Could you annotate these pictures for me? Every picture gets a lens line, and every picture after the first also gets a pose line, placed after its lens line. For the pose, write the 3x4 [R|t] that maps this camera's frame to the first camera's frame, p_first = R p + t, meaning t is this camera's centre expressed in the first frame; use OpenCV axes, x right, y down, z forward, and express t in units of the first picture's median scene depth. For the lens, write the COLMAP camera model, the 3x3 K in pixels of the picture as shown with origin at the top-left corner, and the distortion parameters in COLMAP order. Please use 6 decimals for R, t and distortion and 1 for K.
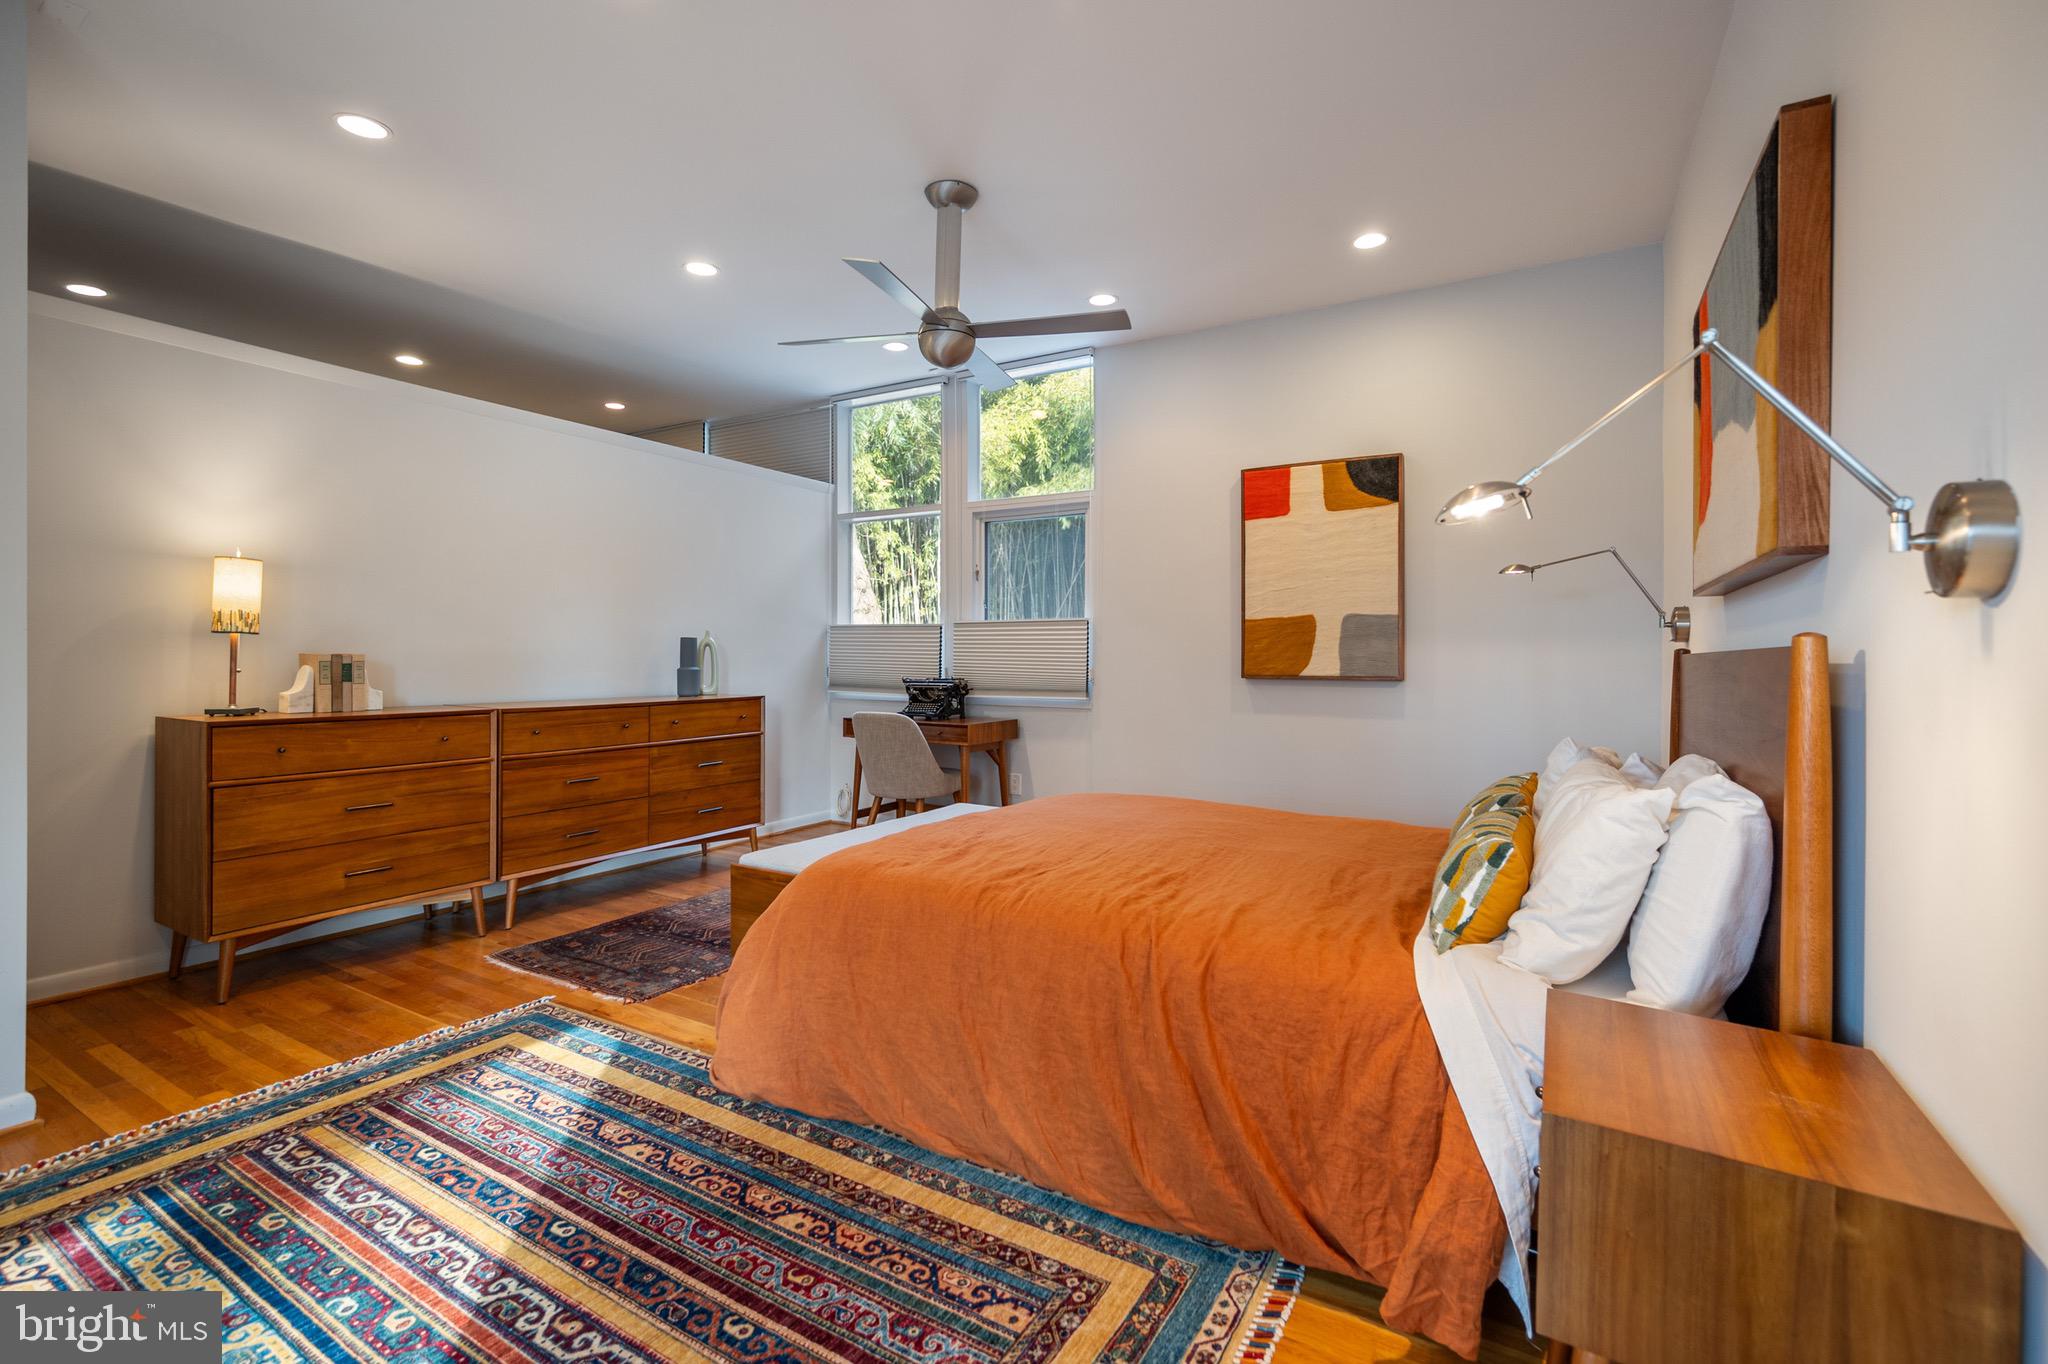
lens RADIAL K [[882.6, 0, 1002.8], [0, 882.6, 647.4], [0, 0, 1]] dist [-0.000271, -0.000027]
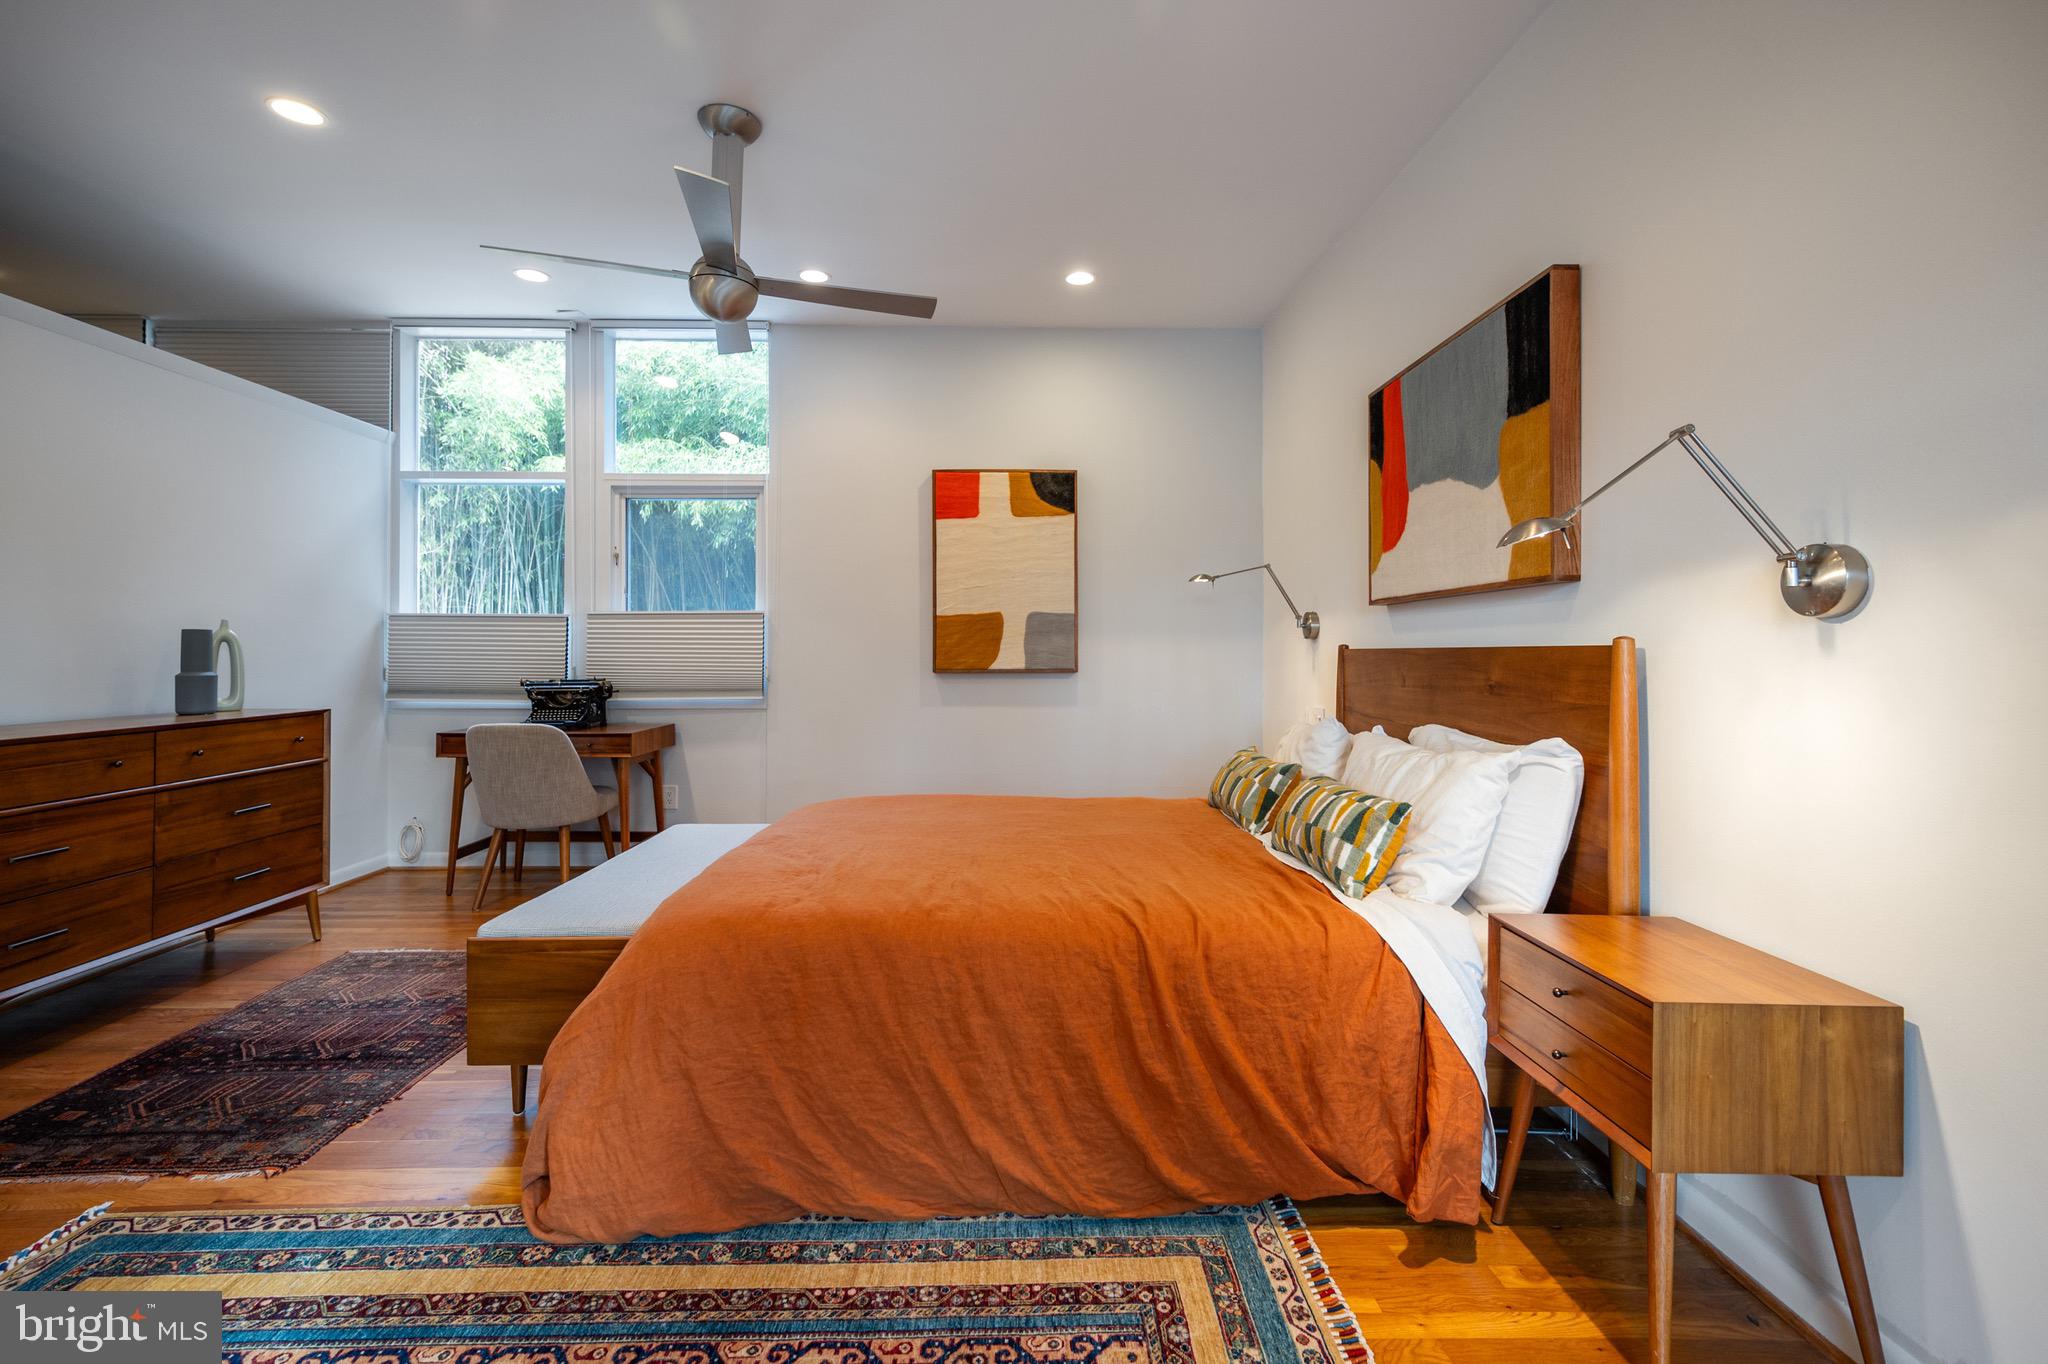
lens RADIAL K [[882.6, 0, 989.9], [0, 882.6, 635.2], [0, 0, 1]] dist [-0.000271, -0.000027]
pose [[0.849175, 0.003061, 0.528103, -0.420876], [-0.000095, 0.999984, -0.005644, -0.005757], [-0.528112, 0.004742, 0.849161, 0.184409]]
